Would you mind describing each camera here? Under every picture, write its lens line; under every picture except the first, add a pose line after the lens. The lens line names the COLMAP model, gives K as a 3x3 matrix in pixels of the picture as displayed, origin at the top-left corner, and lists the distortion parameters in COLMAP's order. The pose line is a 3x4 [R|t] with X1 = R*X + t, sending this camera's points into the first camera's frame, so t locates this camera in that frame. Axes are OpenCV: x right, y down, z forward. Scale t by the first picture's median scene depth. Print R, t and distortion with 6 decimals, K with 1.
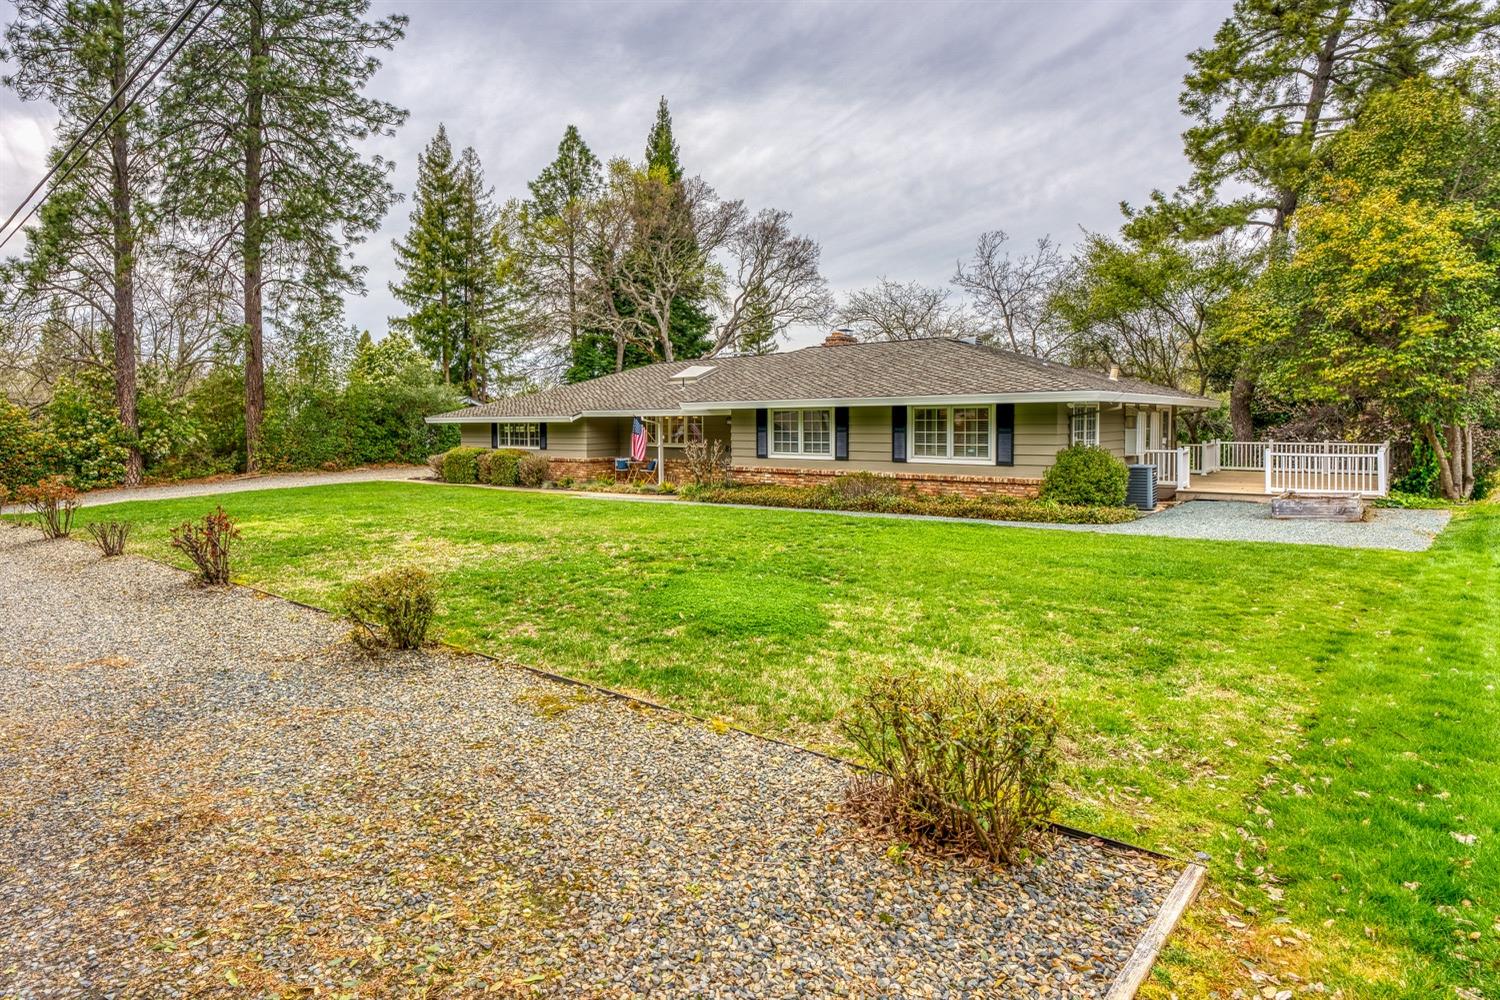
lens RADIAL K [[677.0, 0, 760.4], [0, 677.0, 438.5], [0, 0, 1]] dist [-0.008551, 0.001242]
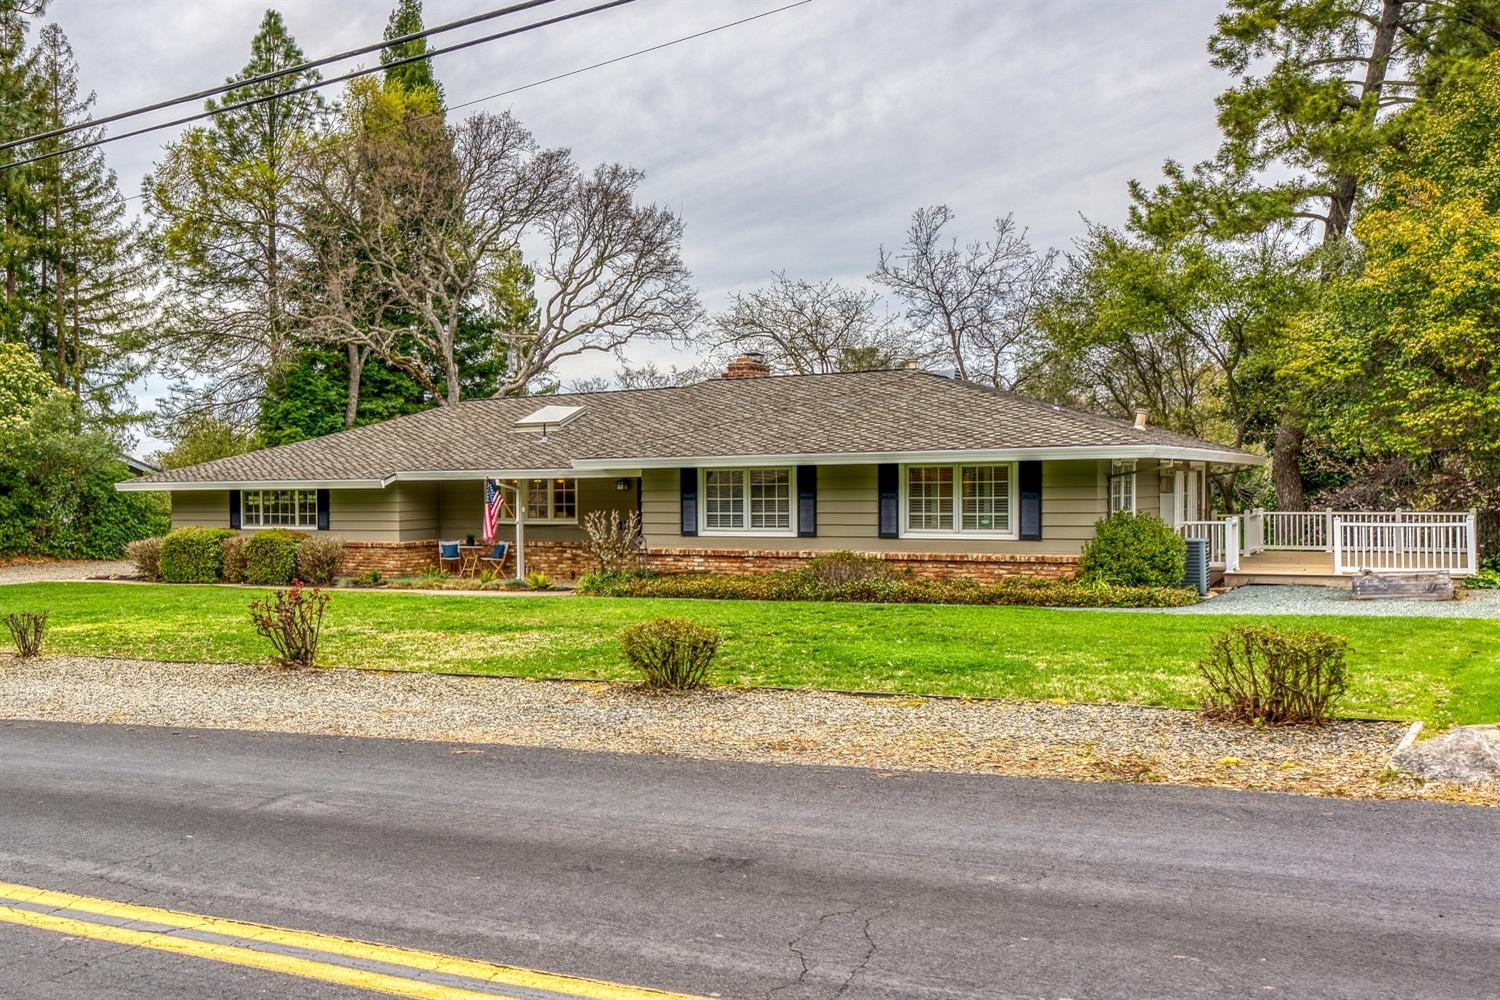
lens RADIAL K [[1128.4, 0, 656.8], [0, 1128.4, 498.2], [0, 0, 1]] dist [0.017276, -0.004956]
pose [[0.991247, -0.005321, 0.131915, -0.162872], [0.007629, 0.999826, -0.016997, 0.007290], [-0.131801, 0.017854, 0.991115, -0.162510]]
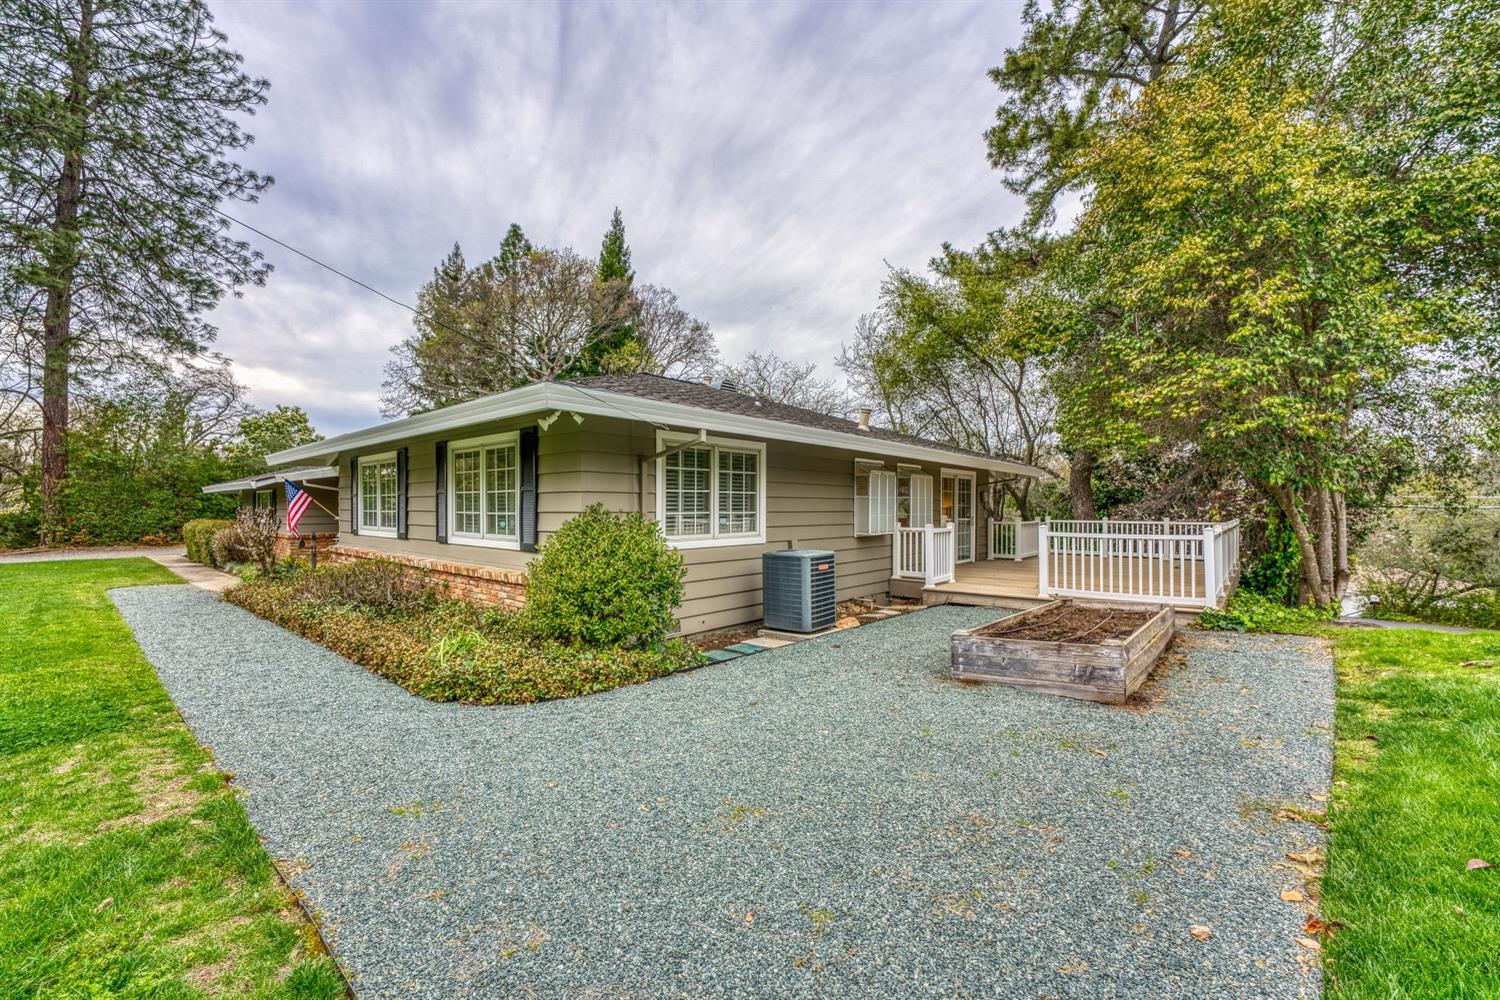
lens RADIAL K [[606.1, 0, 751.7], [0, 606.1, 498.3], [0, 0, 1]] dist [-0.023470, 0.002777]
pose [[0.998647, 0.008741, 0.051260, 0.358518], [-0.006839, 0.999286, -0.037152, 0.010110], [-0.051548, 0.036751, 0.997994, 0.359614]]
